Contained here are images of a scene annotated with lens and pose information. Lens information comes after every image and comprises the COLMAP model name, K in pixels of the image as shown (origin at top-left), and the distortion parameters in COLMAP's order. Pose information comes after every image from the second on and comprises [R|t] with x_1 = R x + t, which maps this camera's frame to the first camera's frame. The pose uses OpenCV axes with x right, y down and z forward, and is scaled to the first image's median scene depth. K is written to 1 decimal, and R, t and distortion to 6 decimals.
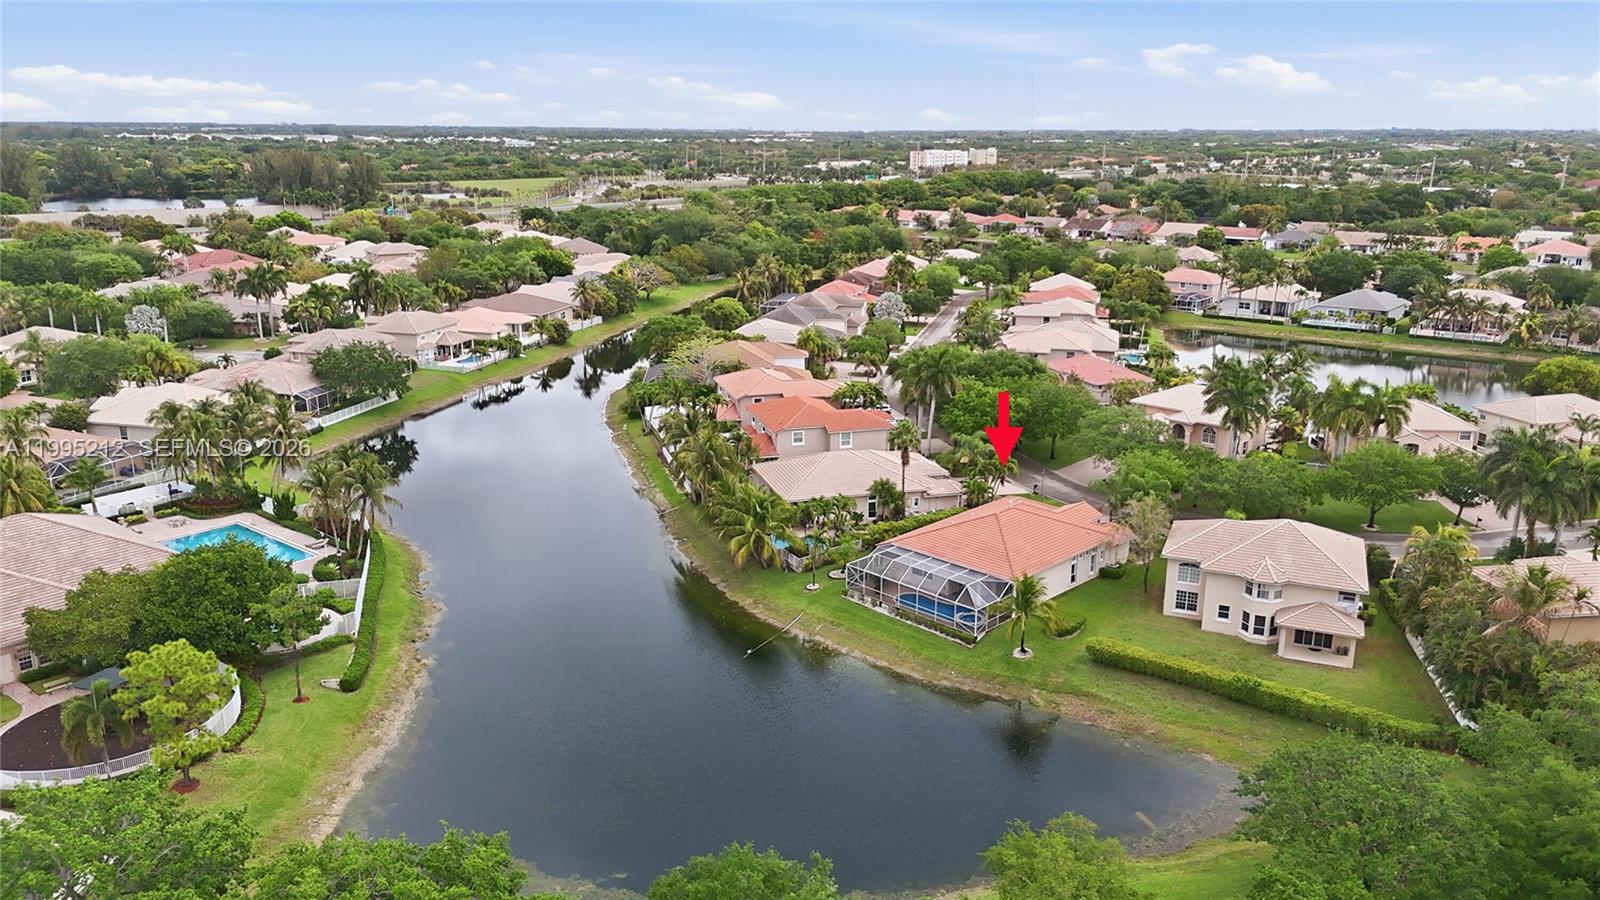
lens RADIAL K [[1167.9, 0, 797.0], [0, 1167.9, 460.2], [0, 0, 1]] dist [0.075137, -0.067841]
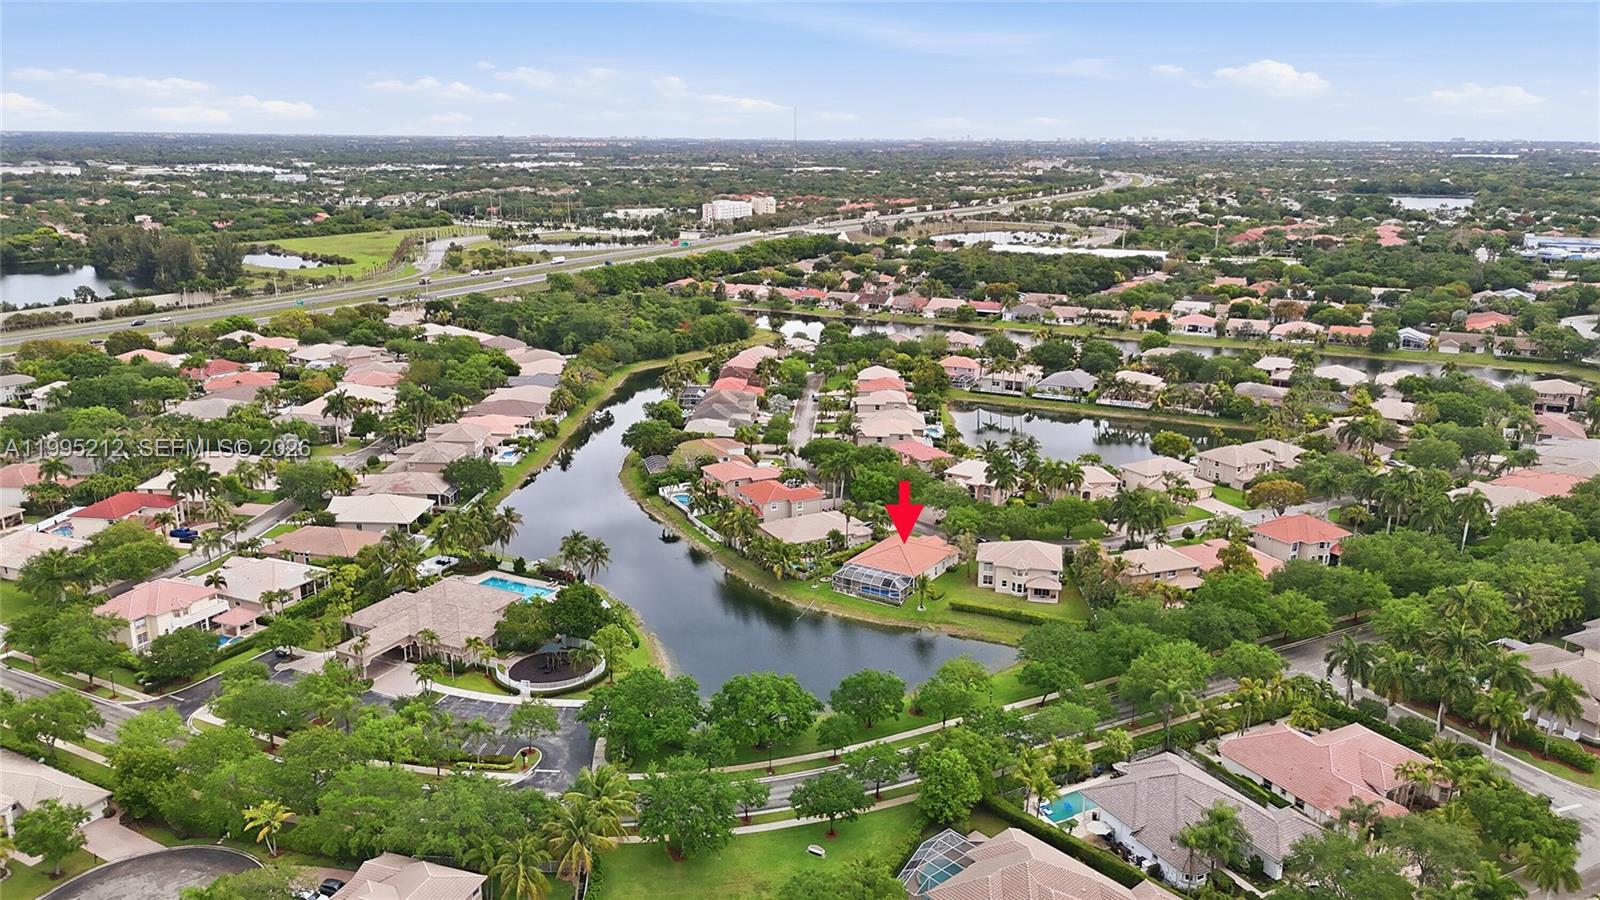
lens RADIAL K [[1167.2, 0, 794.8], [0, 1167.2, 444.0], [0, 0, 1]] dist [0.126096, -0.185347]
pose [[0.979721, -0.050563, 0.193881, -0.279337], [0.054262, 0.998431, -0.013814, -0.079354], [-0.192878, 0.024054, 0.980928, -0.698012]]
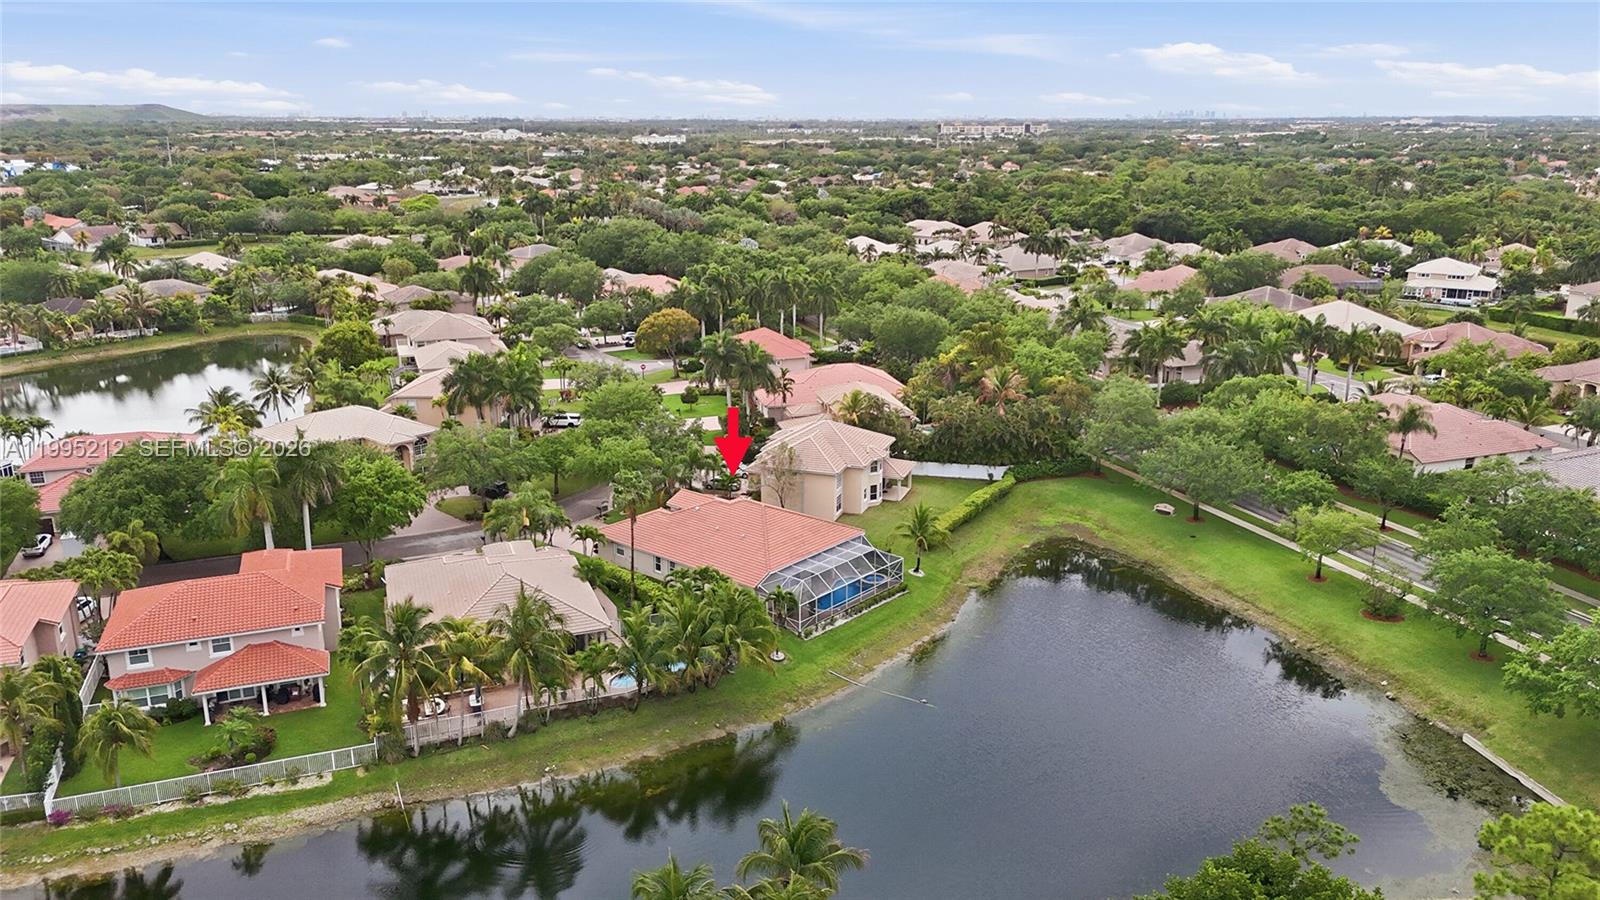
lens RADIAL K [[1167.9, 0, 797.0], [0, 1167.9, 460.2], [0, 0, 1]] dist [0.075137, -0.067841]
pose [[-0.068869, -0.282469, 0.956801, -0.533636], [0.268942, 0.918314, 0.290465, -0.187501], [-0.960691, 0.277328, 0.012724, 0.636646]]
